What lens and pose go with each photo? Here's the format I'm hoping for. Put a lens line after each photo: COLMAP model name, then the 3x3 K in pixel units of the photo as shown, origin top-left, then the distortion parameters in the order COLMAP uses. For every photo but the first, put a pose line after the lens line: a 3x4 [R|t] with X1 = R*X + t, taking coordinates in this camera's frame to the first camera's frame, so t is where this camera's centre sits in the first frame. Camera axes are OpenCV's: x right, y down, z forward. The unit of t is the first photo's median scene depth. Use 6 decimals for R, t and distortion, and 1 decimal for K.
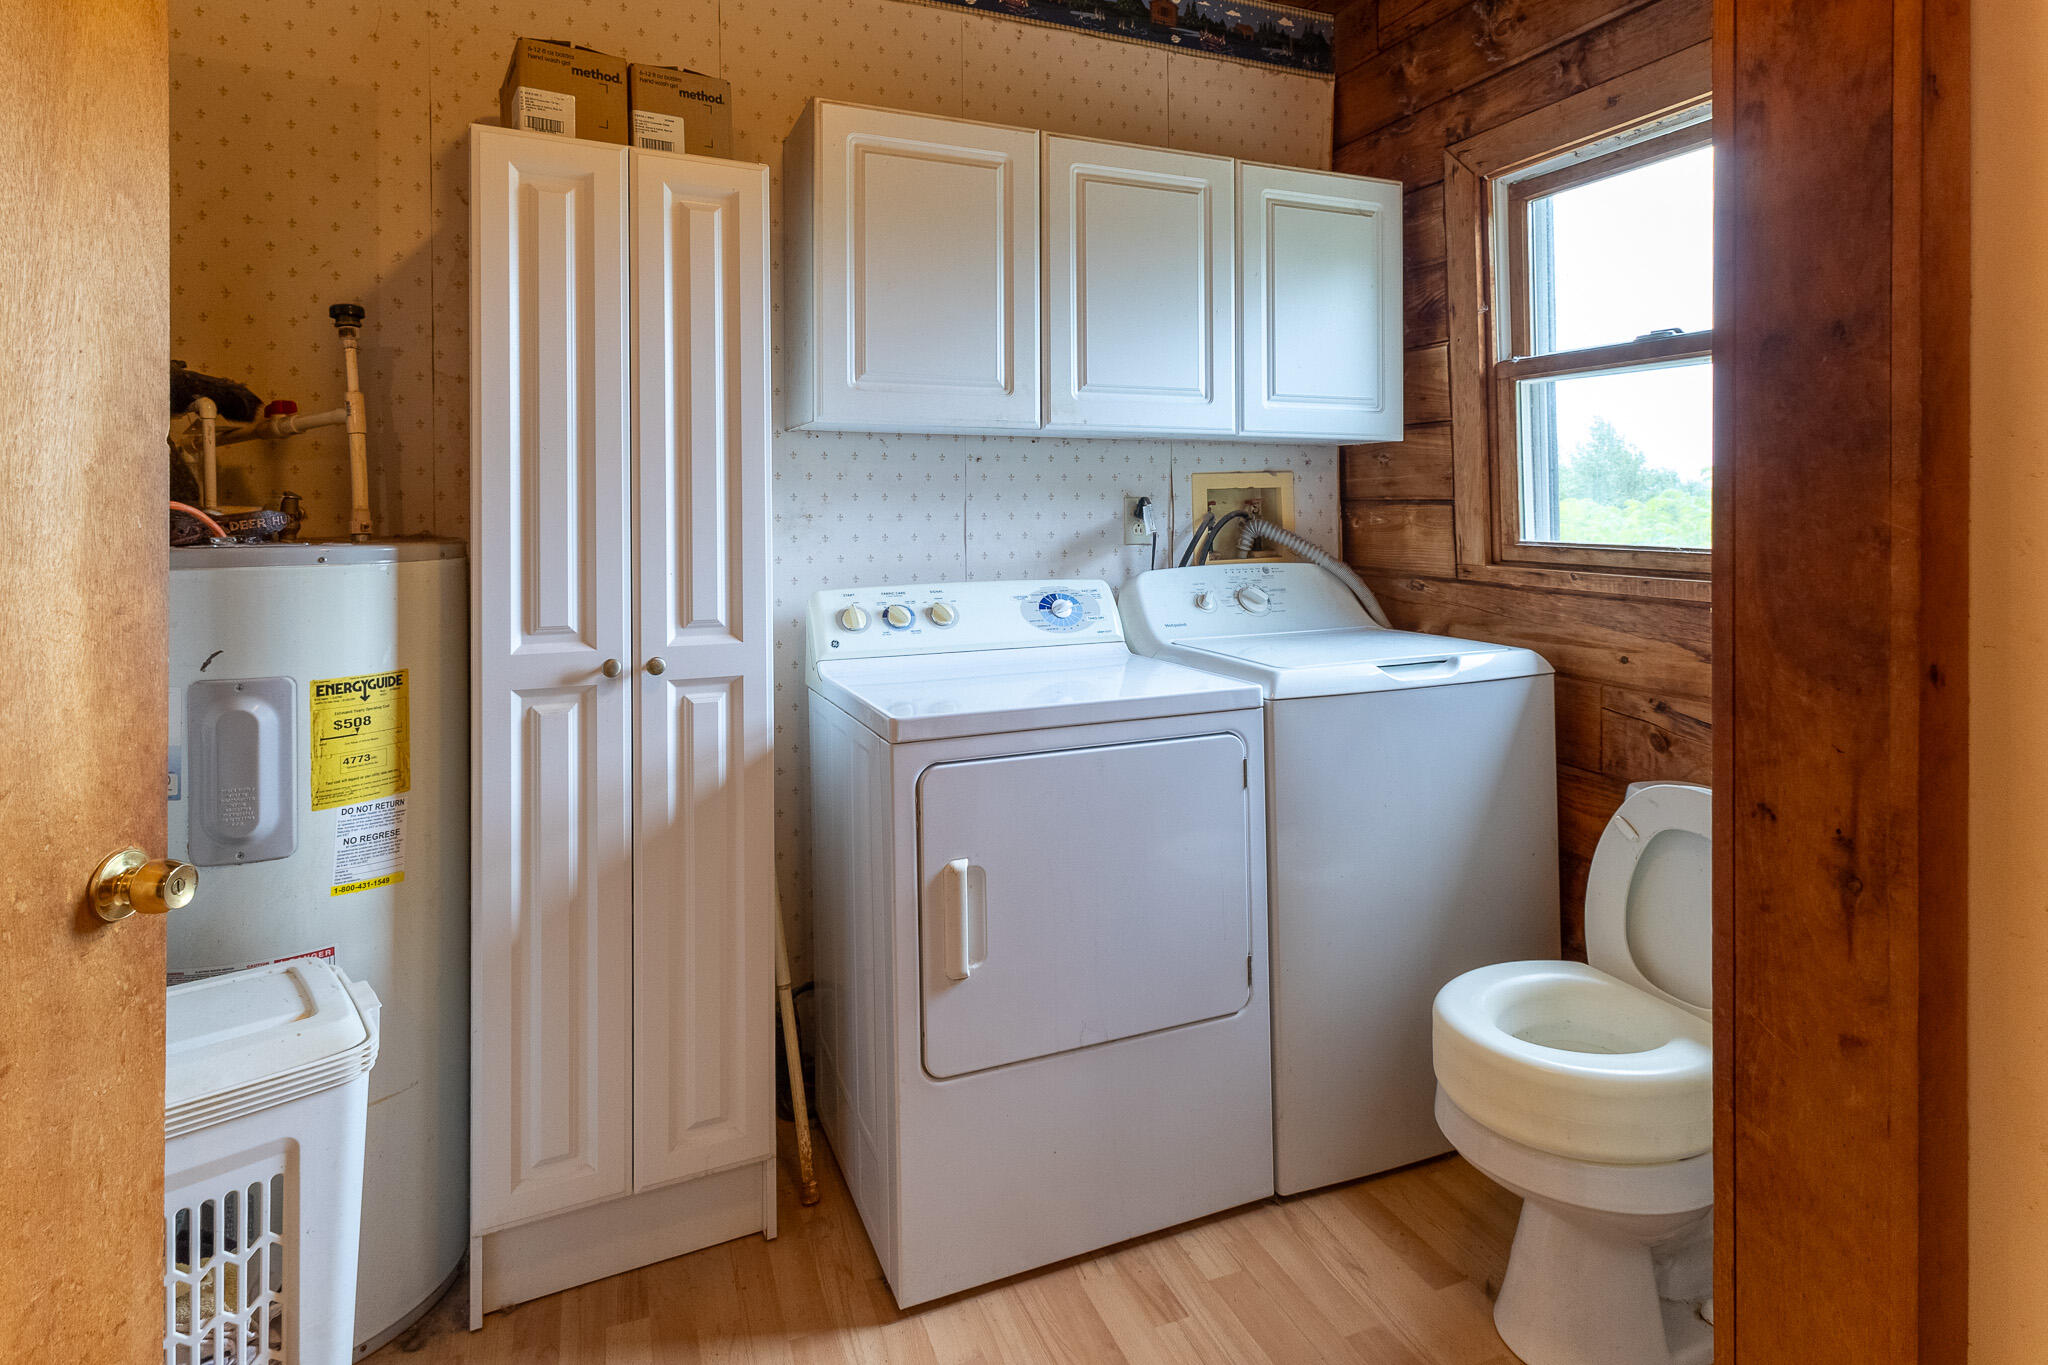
lens RADIAL K [[1107.8, 0, 1029.0], [0, 1107.8, 567.8], [0, 0, 1]] dist [0.002190, 0.000424]
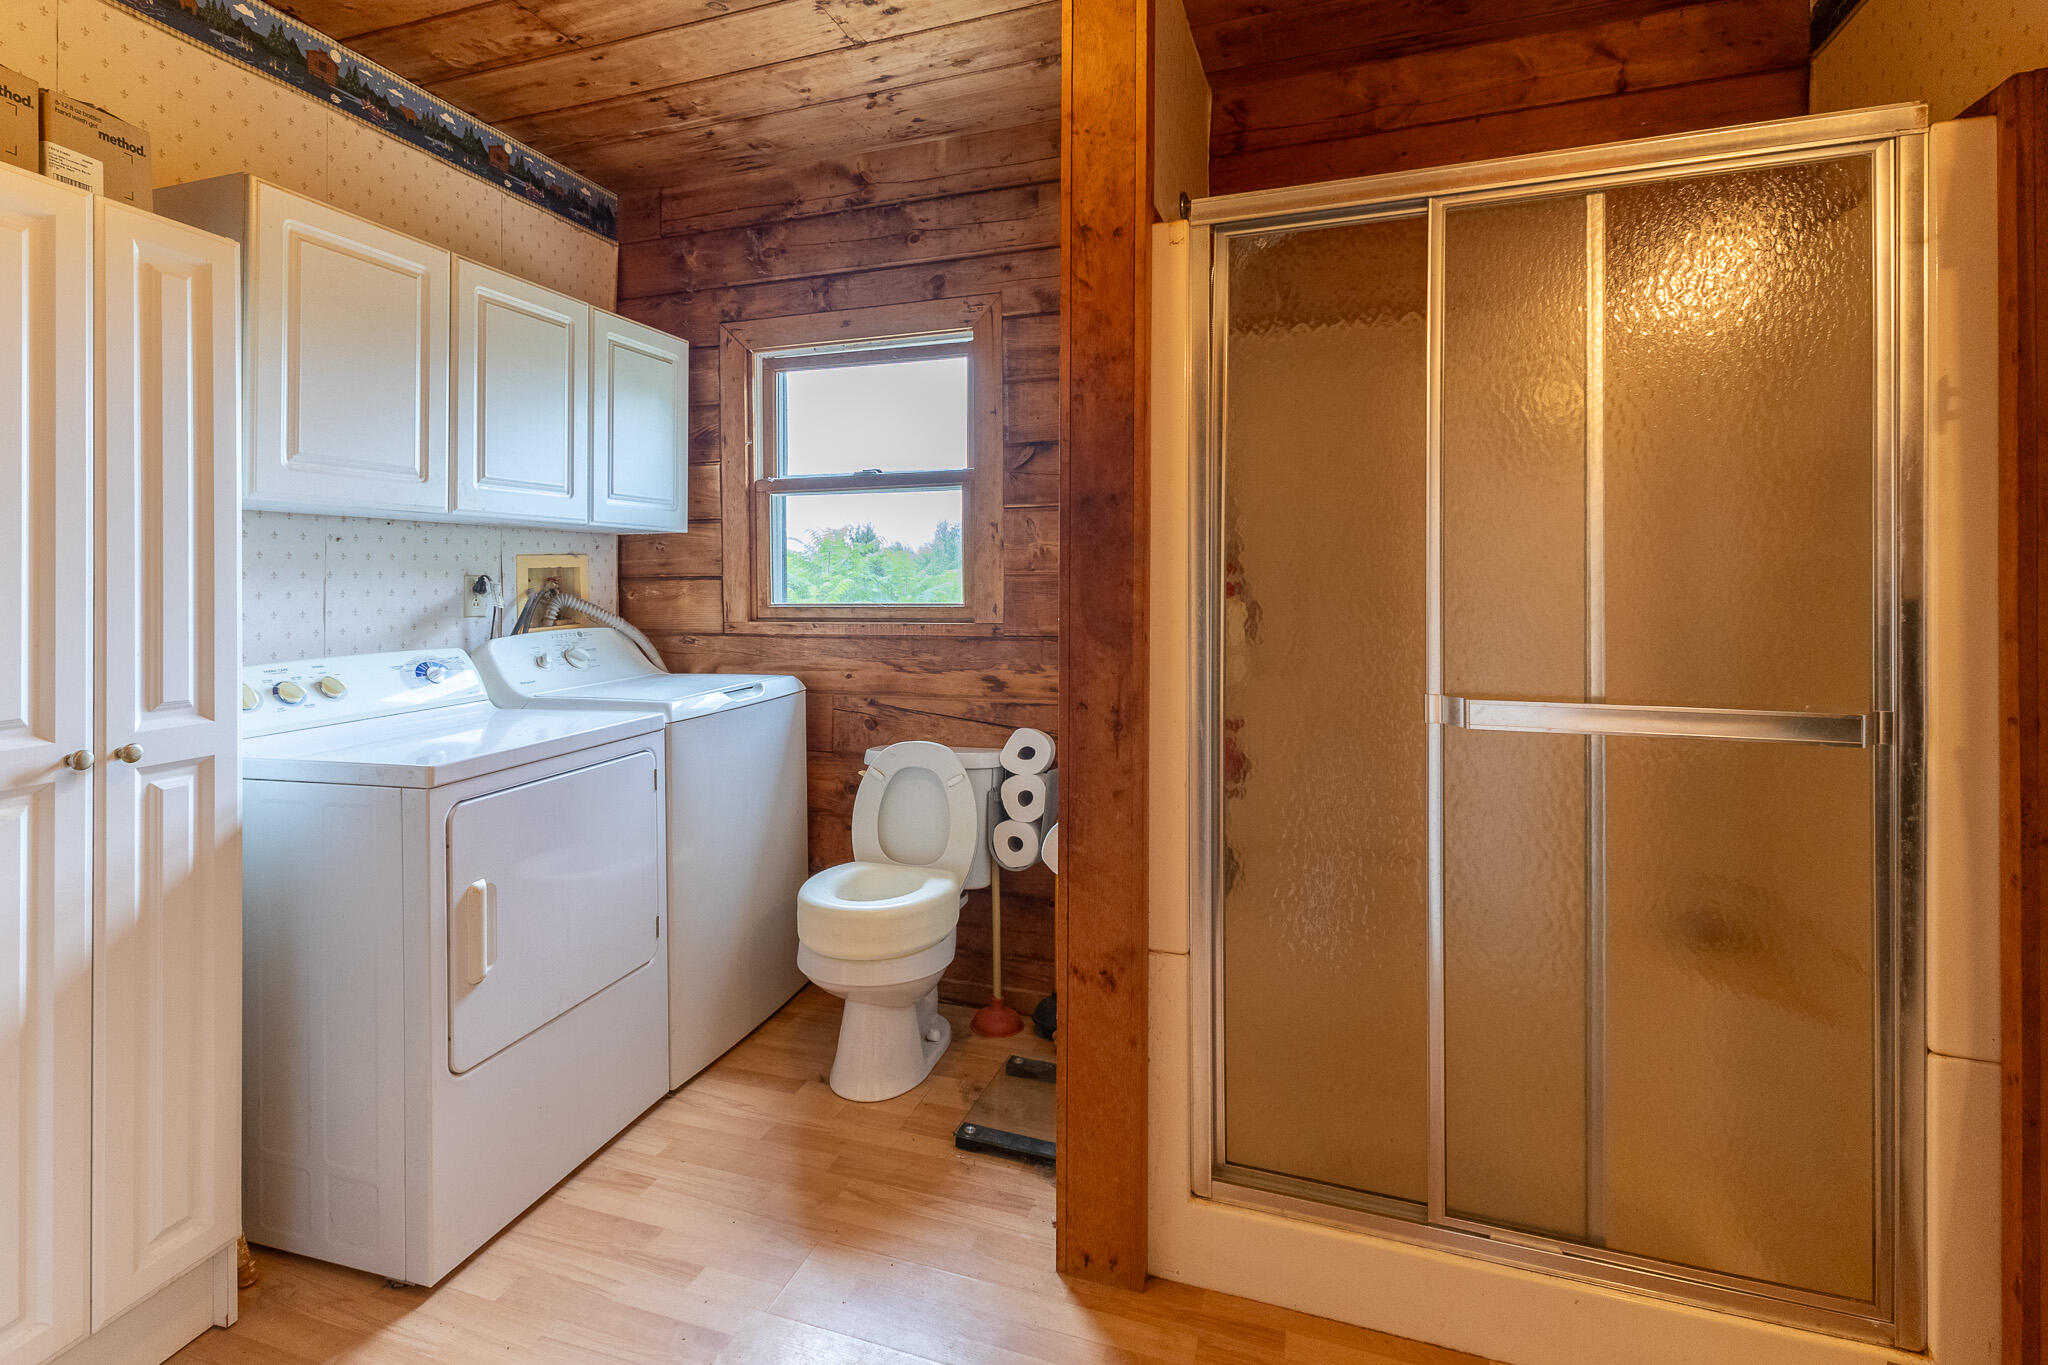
lens RADIAL K [[891.1, 0, 1024.0], [0, 891.1, 682.5], [0, 0, 1]] dist [-0.001592, -0.000371]
pose [[0.669065, -0.093310, 0.737323, -0.244949], [0.053694, 0.995564, 0.077267, 0.007068], [-0.741262, -0.012107, 0.671106, -0.047150]]
